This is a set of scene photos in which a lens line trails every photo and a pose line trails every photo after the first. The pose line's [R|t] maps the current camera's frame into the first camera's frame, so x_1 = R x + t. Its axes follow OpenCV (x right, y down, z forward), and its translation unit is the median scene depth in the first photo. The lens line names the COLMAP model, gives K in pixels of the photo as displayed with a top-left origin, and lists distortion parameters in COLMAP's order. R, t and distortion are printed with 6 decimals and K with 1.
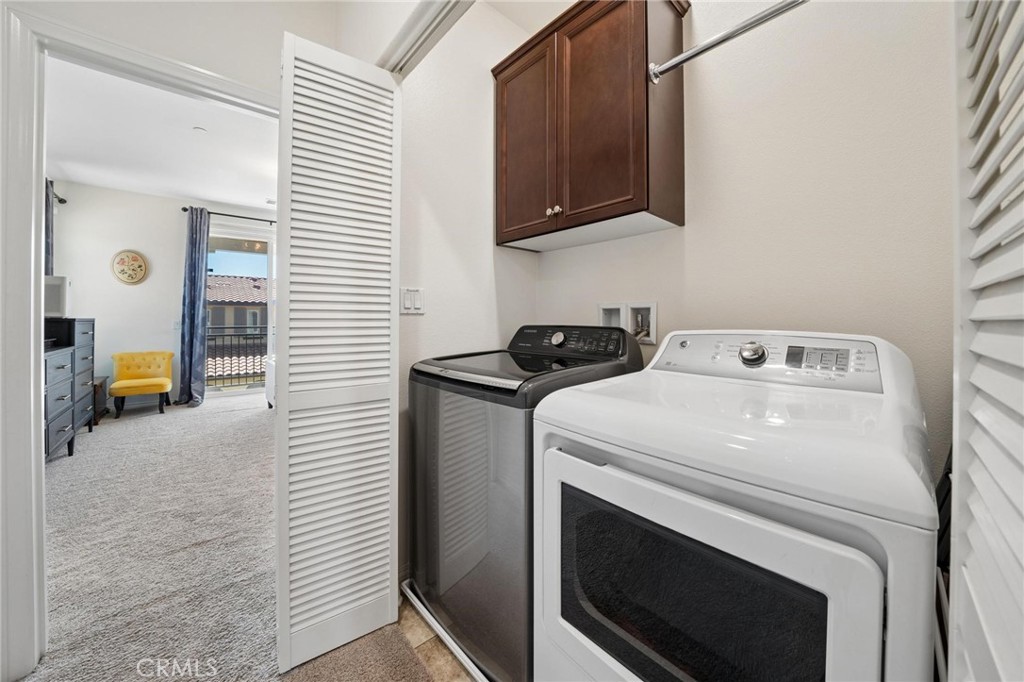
lens RADIAL K [[356.1, 0, 509.7], [0, 356.1, 307.3], [0, 0, 1]] dist [-0.023774, 0.000991]
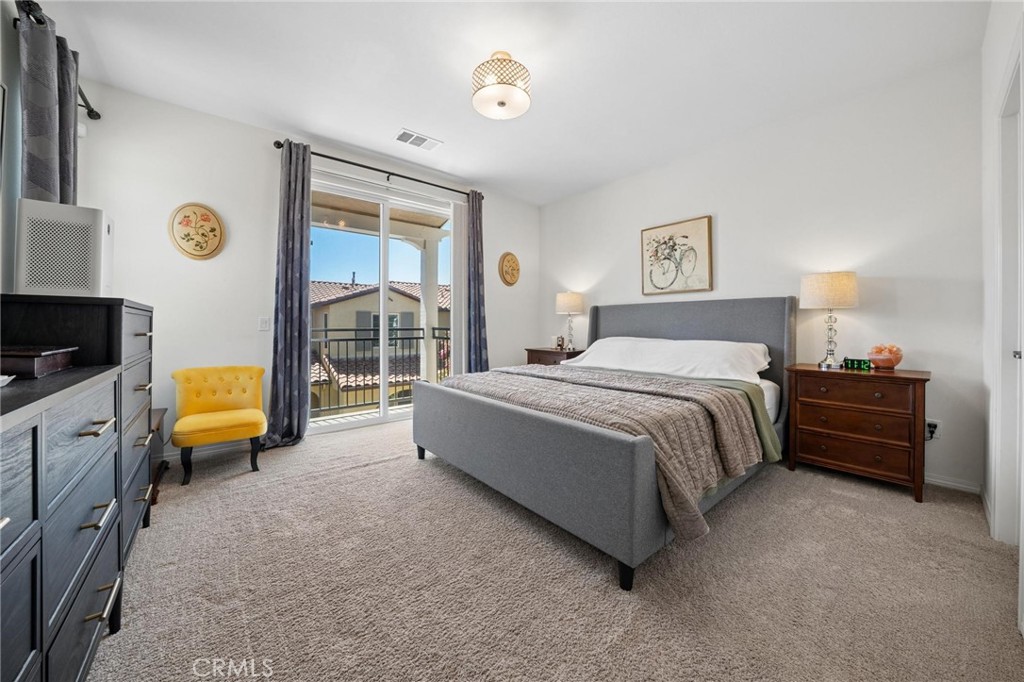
lens RADIAL K [[356.1, 0, 512.0], [0, 356.1, 317.3], [0, 0, 1]] dist [-0.023774, 0.000991]
pose [[0.999433, 0.004799, -0.033317, -0.504929], [-0.004553, 0.999962, 0.007464, 0.032304], [0.033351, -0.007308, 0.999417, 0.386500]]
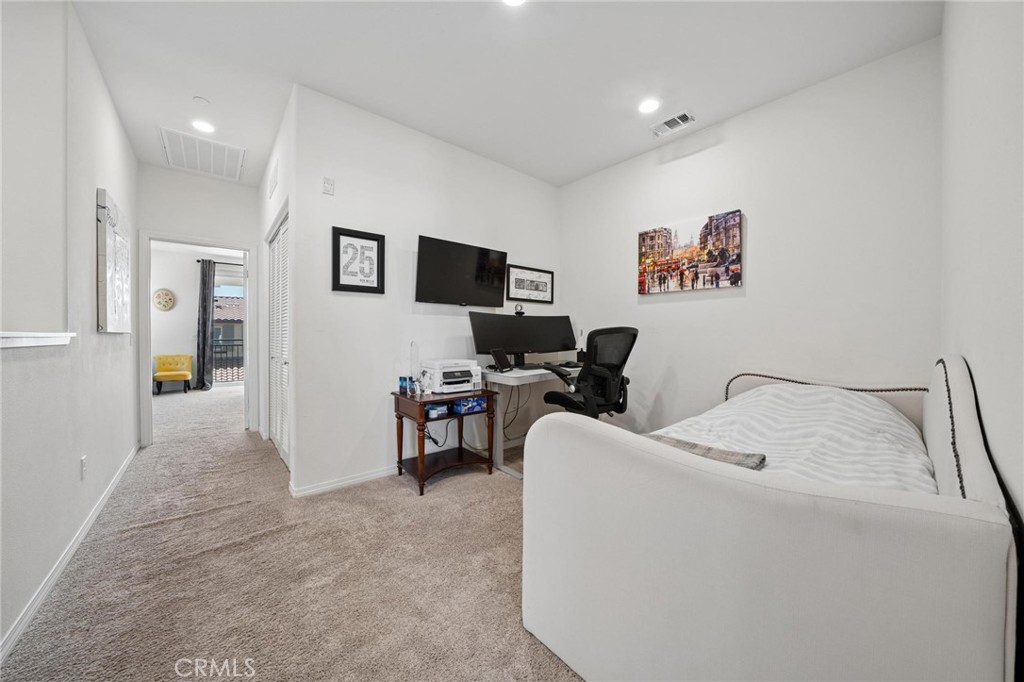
lens RADIAL K [[356.1, 0, 513.3], [0, 356.1, 332.2], [0, 0, 1]] dist [-0.023774, 0.000991]
pose [[0.999995, 0.002376, -0.001979, 0.455735], [-0.002350, 0.999907, 0.013405, 0.004558], [0.002010, -0.013401, 0.999908, -0.538834]]
